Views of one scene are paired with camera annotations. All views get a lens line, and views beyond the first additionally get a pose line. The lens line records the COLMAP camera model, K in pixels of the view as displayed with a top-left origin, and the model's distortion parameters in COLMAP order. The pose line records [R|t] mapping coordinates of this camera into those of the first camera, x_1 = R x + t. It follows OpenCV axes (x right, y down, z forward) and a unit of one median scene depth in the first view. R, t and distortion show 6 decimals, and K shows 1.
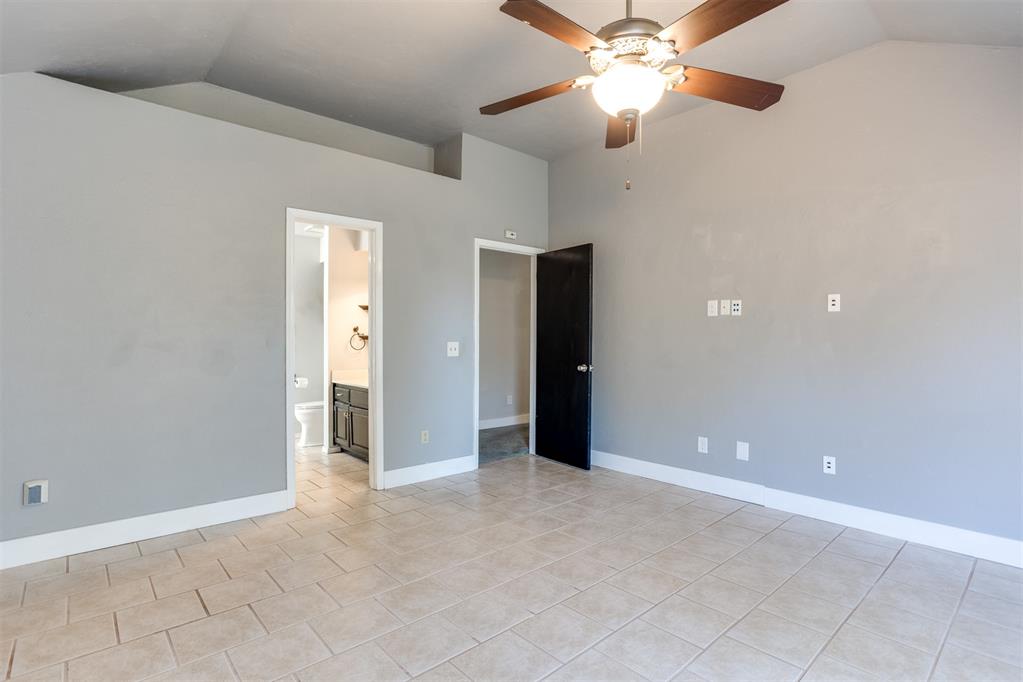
lens RADIAL K [[498.1, 0, 507.8], [0, 498.1, 342.4], [0, 0, 1]] dist [-0.043640, 0.020298]
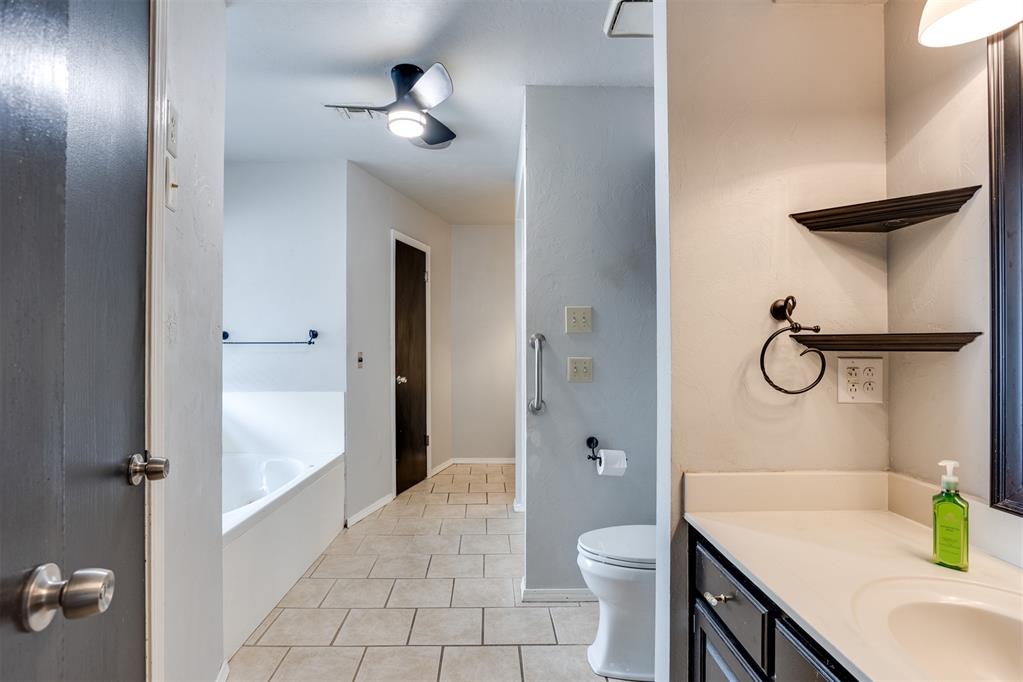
lens RADIAL K [[498.1, 0, 507.8], [0, 498.1, 342.4], [0, 0, 1]] dist [-0.043640, 0.020298]
pose [[0.768610, -0.017119, -0.639489, -0.255710], [0.003080, 0.999729, -0.023059, -0.005447], [0.639711, 0.015754, 0.768454, 0.729259]]
